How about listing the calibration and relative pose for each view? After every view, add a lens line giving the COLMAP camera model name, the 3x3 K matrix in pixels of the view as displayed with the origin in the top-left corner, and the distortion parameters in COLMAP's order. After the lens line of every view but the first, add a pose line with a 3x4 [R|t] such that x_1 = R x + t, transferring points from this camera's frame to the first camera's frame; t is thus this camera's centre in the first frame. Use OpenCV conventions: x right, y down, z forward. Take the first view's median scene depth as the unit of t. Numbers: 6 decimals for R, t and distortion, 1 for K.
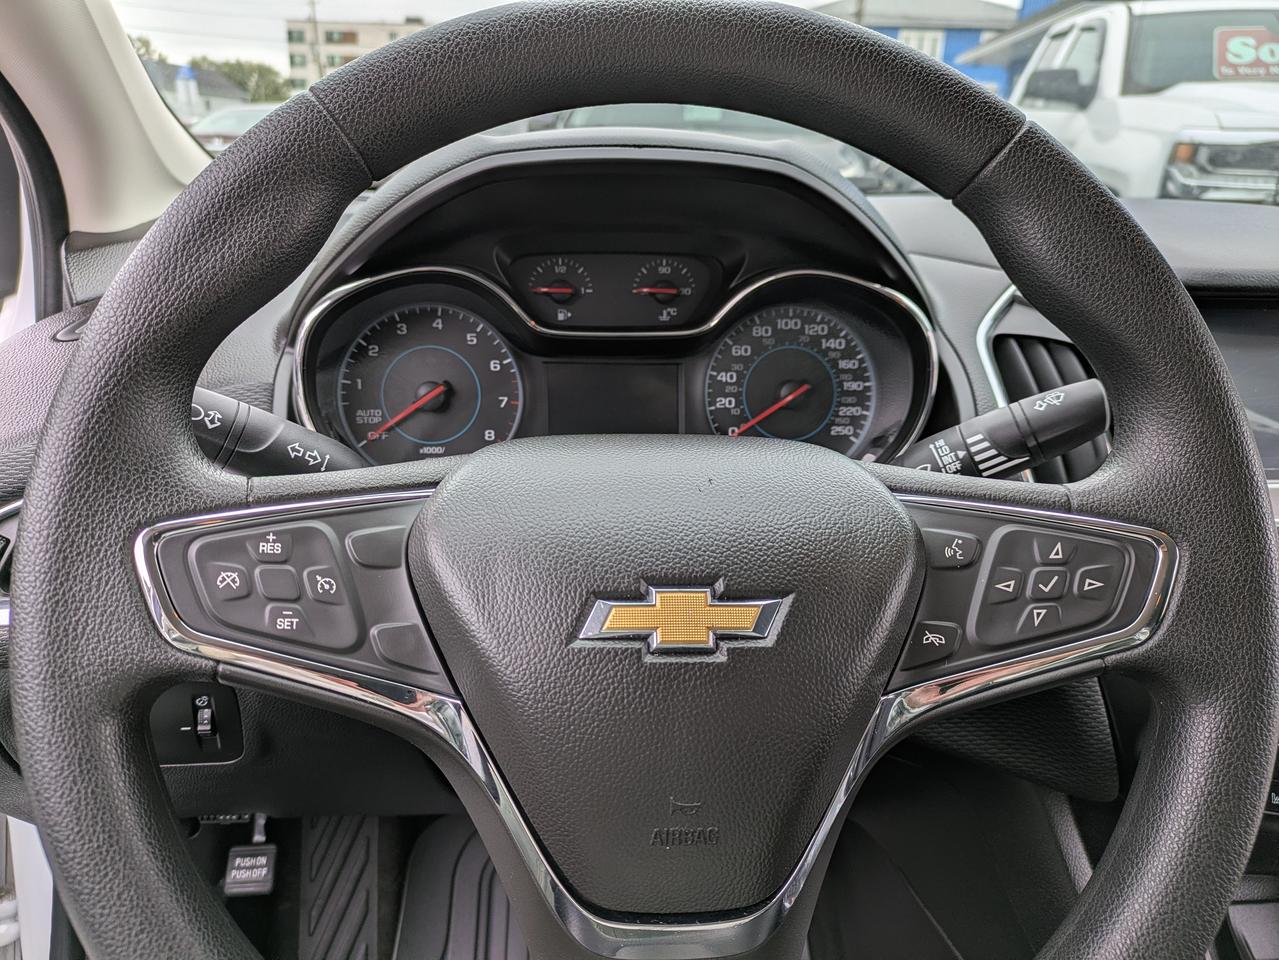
lens RADIAL K [[929.7, 0, 609.2], [0, 929.7, 484.2], [0, 0, 1]] dist [0.003264, -0.001916]
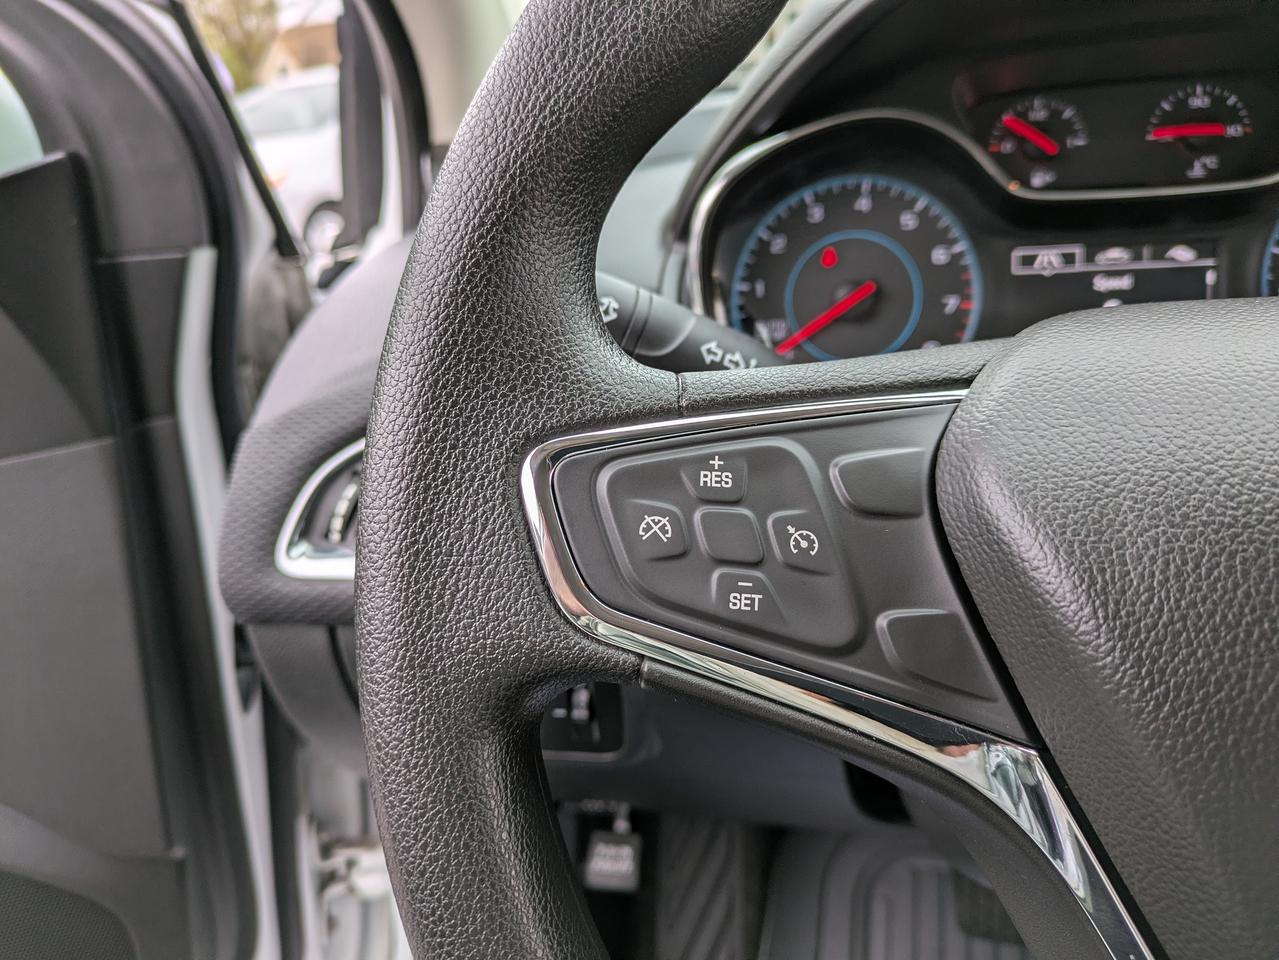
lens RADIAL K [[939.4, 0, 639.5], [0, 939.4, 480.0], [0, 0, 1]] dist [0.005864, -0.008876]
pose [[0.953082, 0.011569, -0.302491, -0.220676], [-0.001706, 0.999459, 0.032850, 0.047701], [0.302707, -0.030793, 0.952586, 0.378778]]
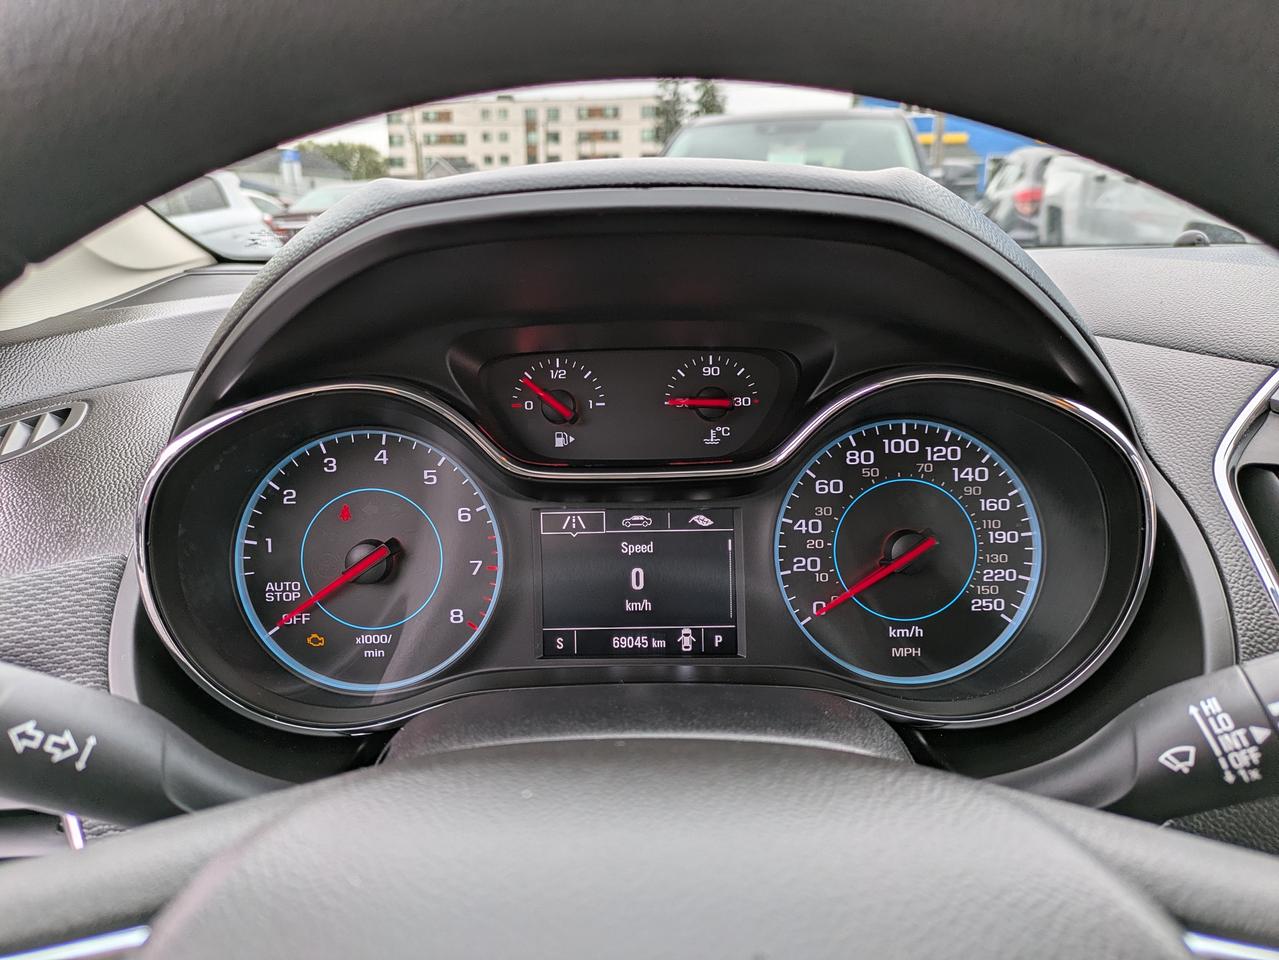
lens RADIAL K [[929.7, 0, 609.2], [0, 929.7, 484.2], [0, 0, 1]] dist [0.003264, -0.001916]
pose [[0.995293, -0.011101, -0.096276, 0.090381], [0.005463, 0.998265, -0.058624, -0.197579], [0.096759, 0.057822, 0.993627, 0.591010]]
